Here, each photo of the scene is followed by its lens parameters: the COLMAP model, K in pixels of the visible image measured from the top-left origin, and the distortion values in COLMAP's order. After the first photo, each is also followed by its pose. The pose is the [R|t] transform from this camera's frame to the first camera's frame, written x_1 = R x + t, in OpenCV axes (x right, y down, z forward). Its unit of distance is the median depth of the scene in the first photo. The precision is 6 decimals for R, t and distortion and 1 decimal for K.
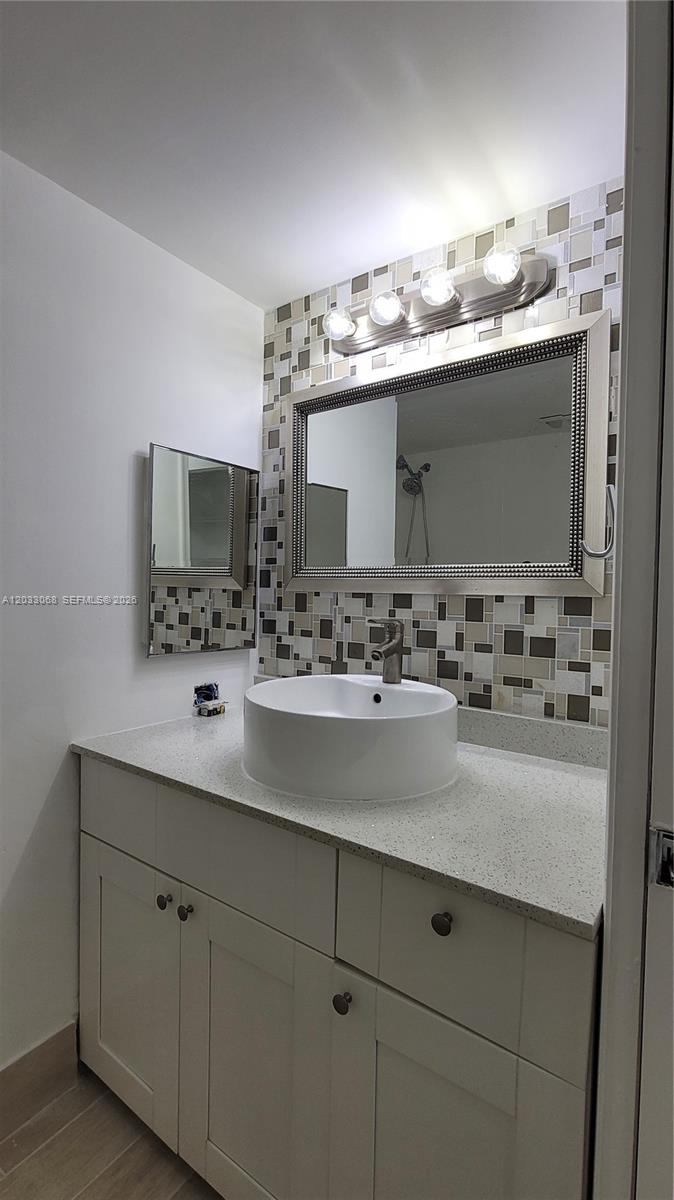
lens RADIAL K [[555.0, 0, 329.8], [0, 555.0, 602.1], [0, 0, 1]] dist [-0.005419, -0.000255]
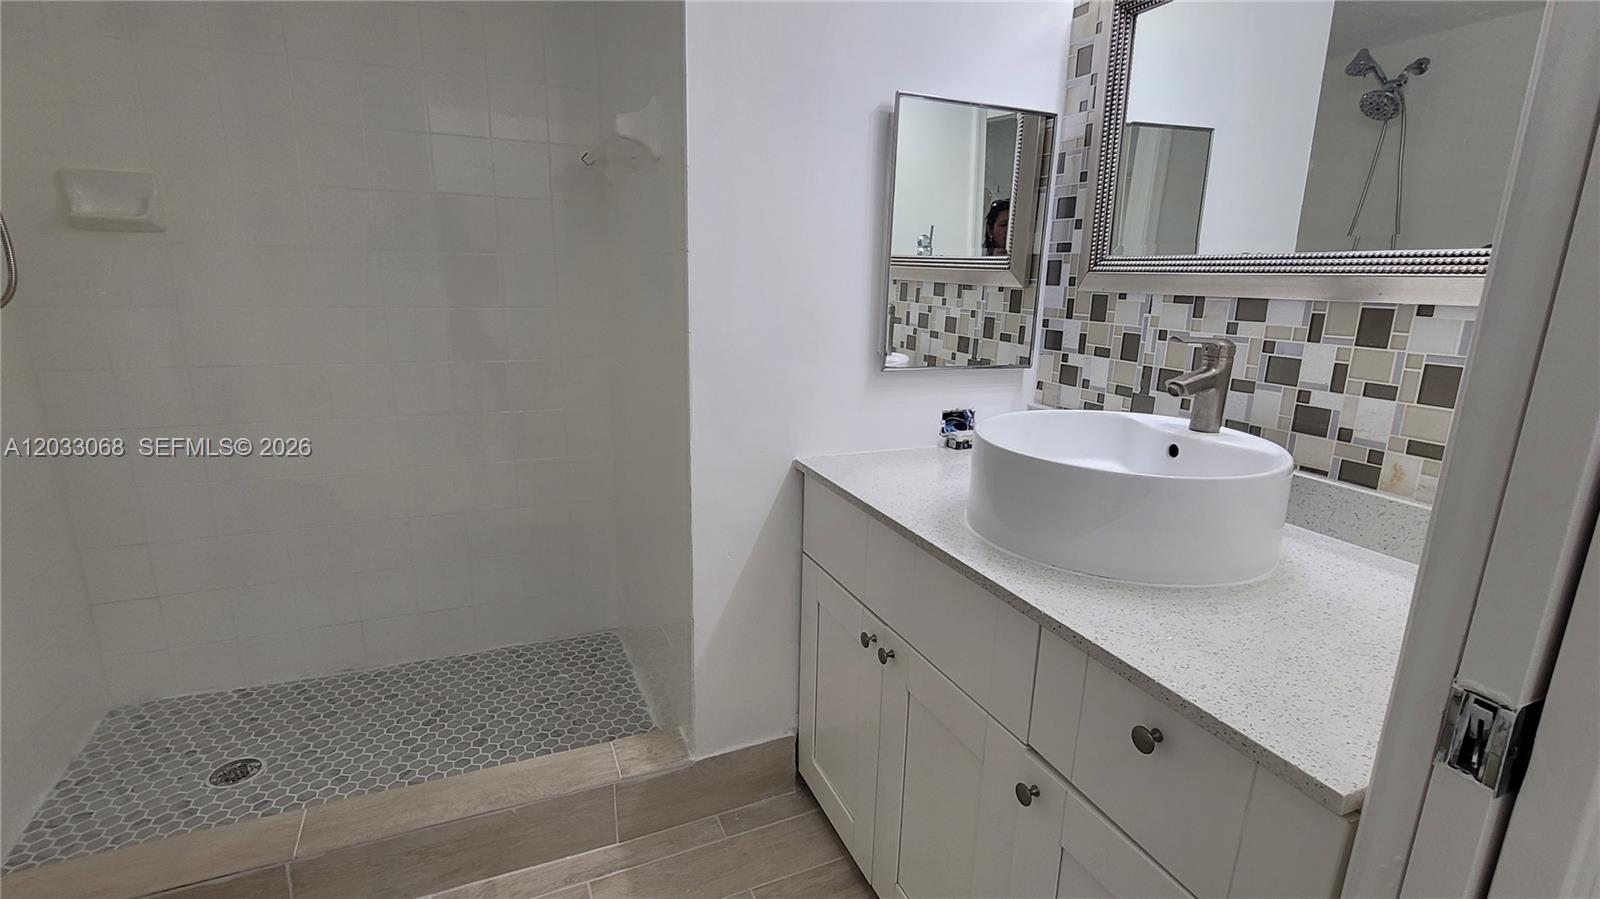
lens RADIAL K [[740.0, 0, 810.0], [0, 740.0, 456.8], [0, 0, 1]] dist [-0.005419, -0.000255]
pose [[0.865516, 0.121752, -0.485859, 0.137883], [-0.019056, 0.977309, 0.210959, -0.006537], [0.500519, -0.173330, 0.848197, -0.021057]]
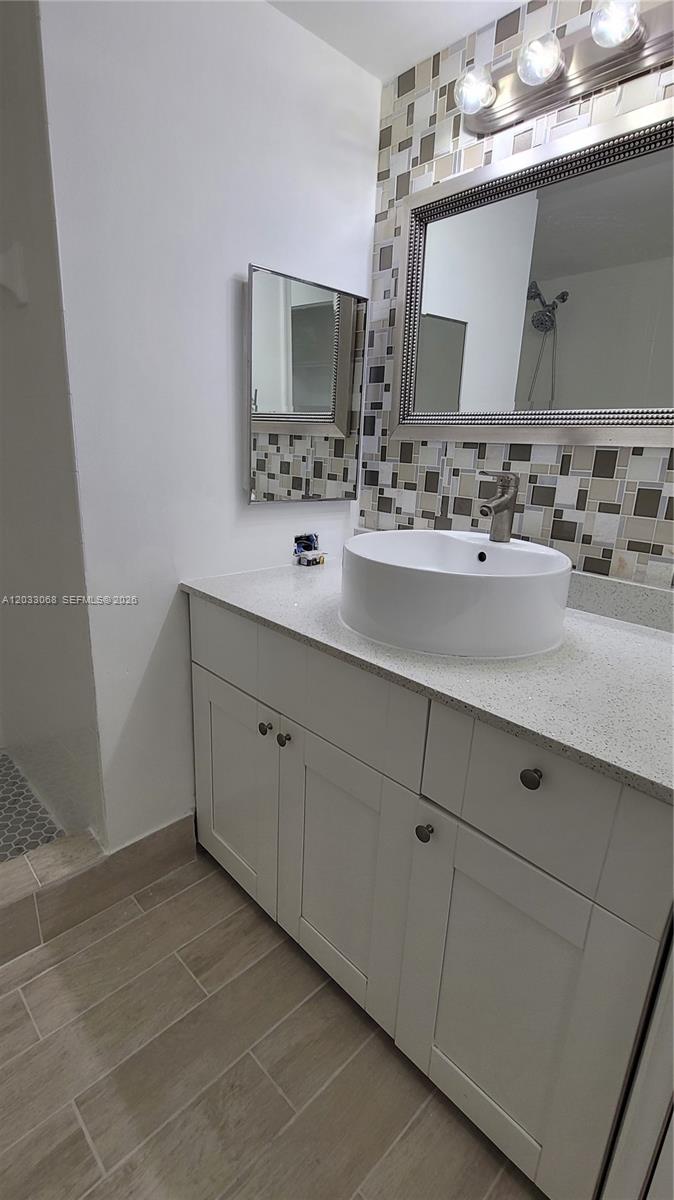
lens RADIAL K [[555.0, 0, 329.8], [0, 555.0, 601.8], [0, 0, 1]] dist [-0.005419, -0.000255]
pose [[0.983073, 0.068778, -0.169814, -0.003555], [-0.024427, 0.967793, 0.250561, 0.016649], [0.181578, -0.242171, 0.953091, 0.031972]]
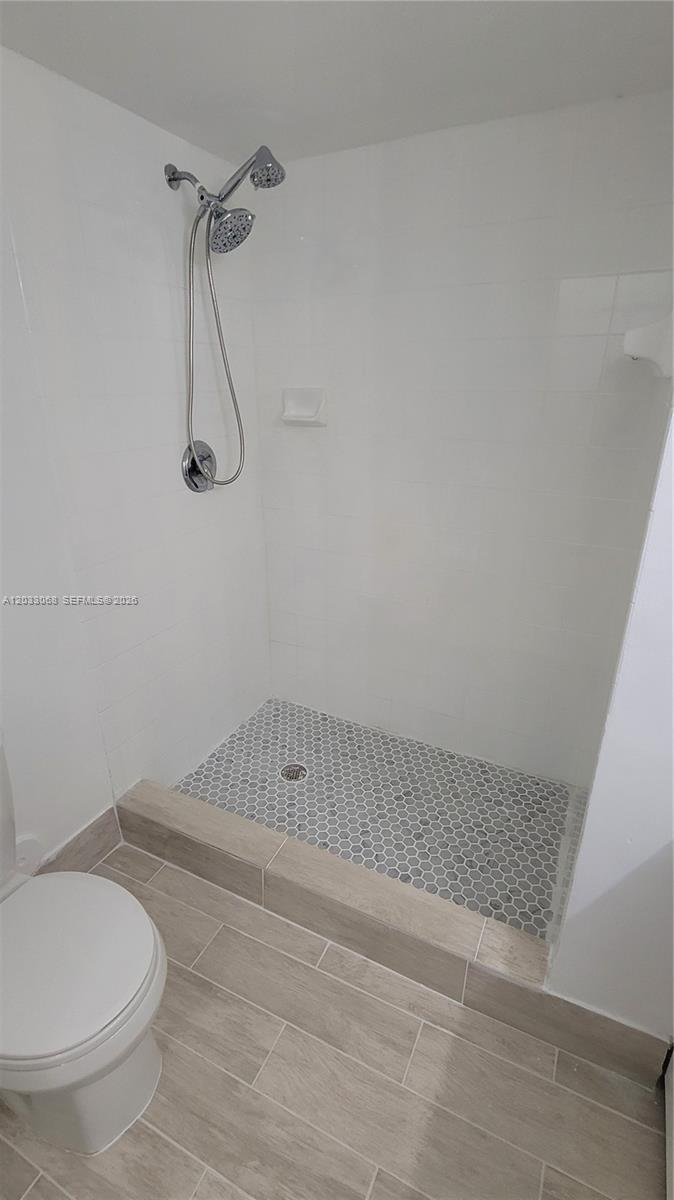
lens RADIAL K [[555.0, 0, 338.9], [0, 555.0, 599.8], [0, 0, 1]] dist [-0.005419, -0.000255]
pose [[0.153567, 0.348475, -0.924652, 0.017664], [-0.019597, 0.936642, 0.349739, -0.177568], [0.987944, -0.035588, 0.150667, 0.358998]]
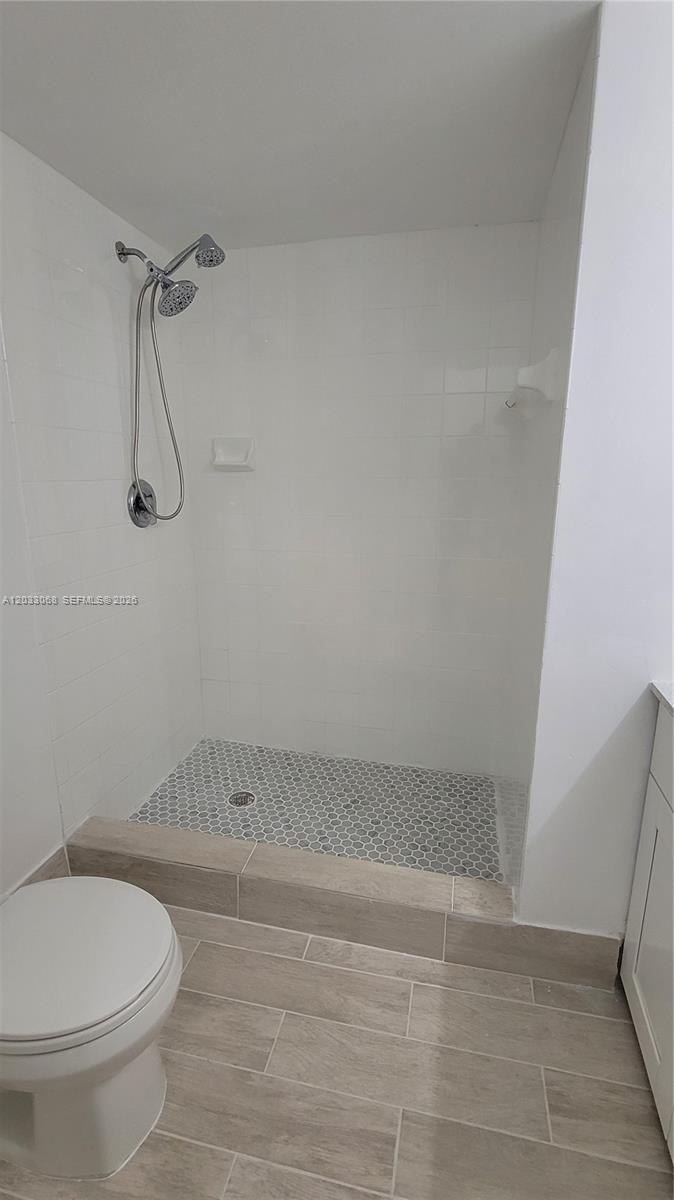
lens RADIAL K [[555.0, 0, 336.1], [0, 555.0, 602.8], [0, 0, 1]] dist [-0.005419, -0.000255]
pose [[0.378063, 0.194150, -0.905193, 0.141612], [-0.016015, 0.978988, 0.203289, -0.053070], [0.925642, -0.062359, 0.373228, 0.155741]]
